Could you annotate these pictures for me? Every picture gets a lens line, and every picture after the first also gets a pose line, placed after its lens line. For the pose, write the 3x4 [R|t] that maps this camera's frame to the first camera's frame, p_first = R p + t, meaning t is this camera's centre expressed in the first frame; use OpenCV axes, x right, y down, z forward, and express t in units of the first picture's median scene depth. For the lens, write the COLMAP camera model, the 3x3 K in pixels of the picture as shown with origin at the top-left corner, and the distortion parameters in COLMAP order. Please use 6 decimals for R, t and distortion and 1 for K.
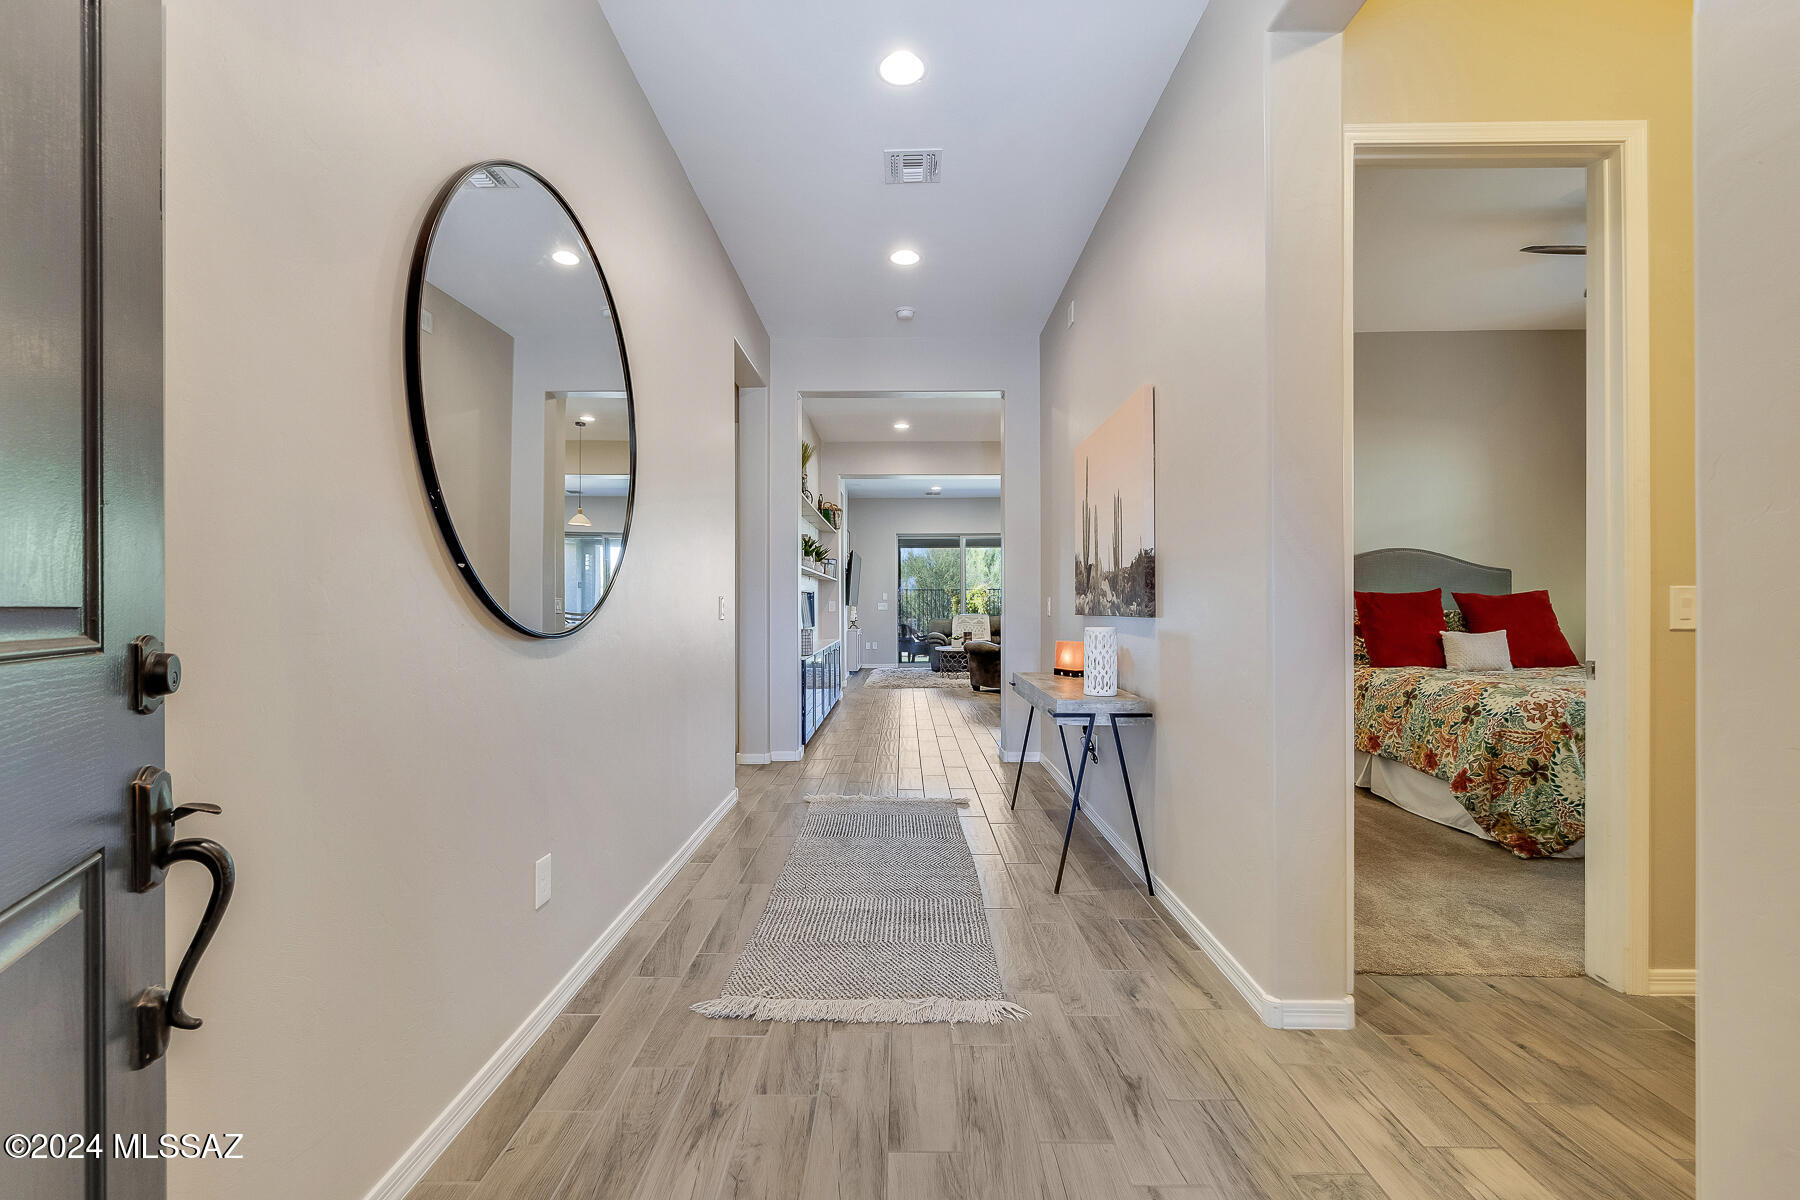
lens RADIAL K [[985.0, 0, 889.8], [0, 985.0, 598.4], [0, 0, 1]] dist [0.008774, -0.000689]
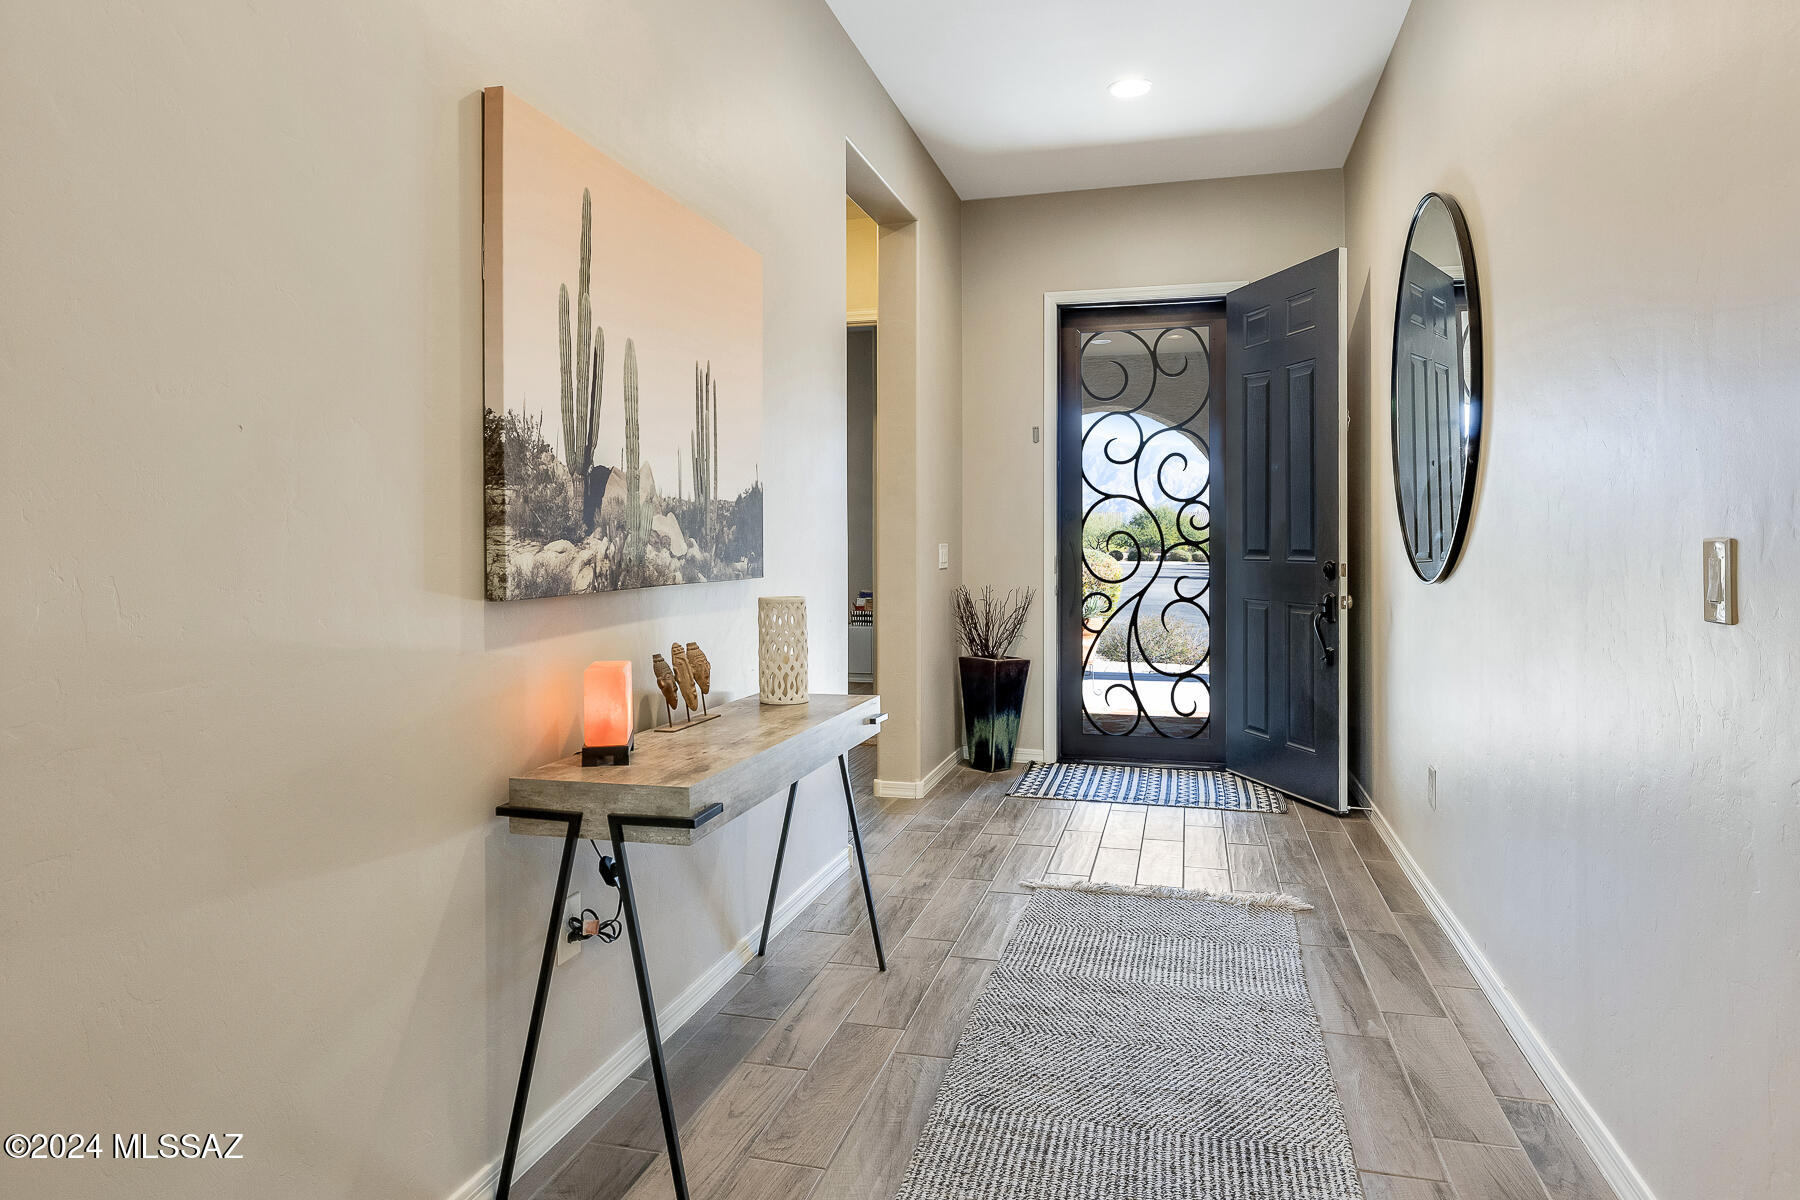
lens RADIAL K [[985.0, 0, 904.5], [0, 985.0, 554.6], [0, 0, 1]] dist [0.008774, -0.000689]
pose [[-0.966895, 0.000886, 0.255174, -0.025882], [0.000633, 0.999999, -0.001074, 0.002988], [-0.255175, -0.000876, -0.966895, 1.629755]]
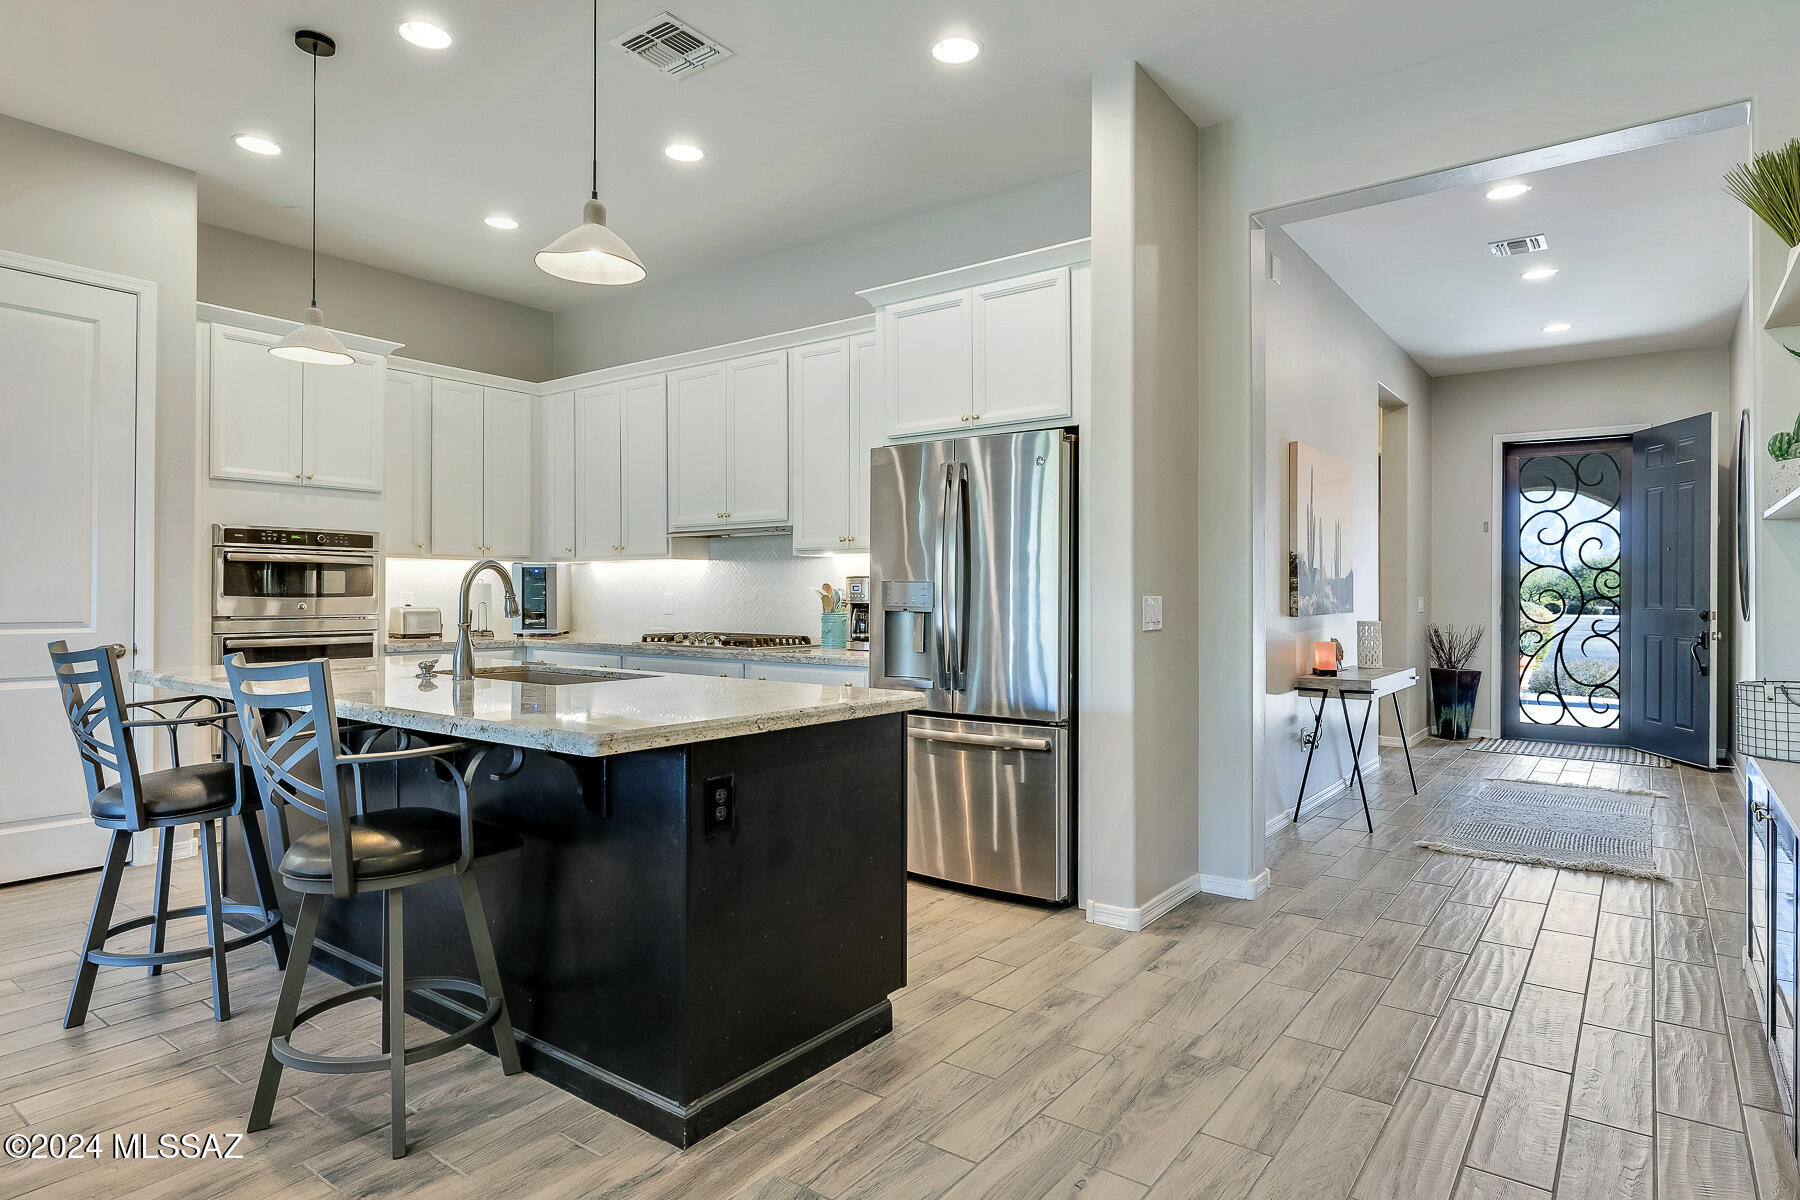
lens RADIAL K [[985.0, 0, 903.5], [0, 985.0, 595.3], [0, 0, 1]] dist [0.008774, -0.000689]
pose [[-0.808860, -0.002887, 0.587994, -0.082236], [-0.009446, 0.999923, -0.008085, 0.010468], [-0.587925, -0.012093, -0.808825, 2.584262]]
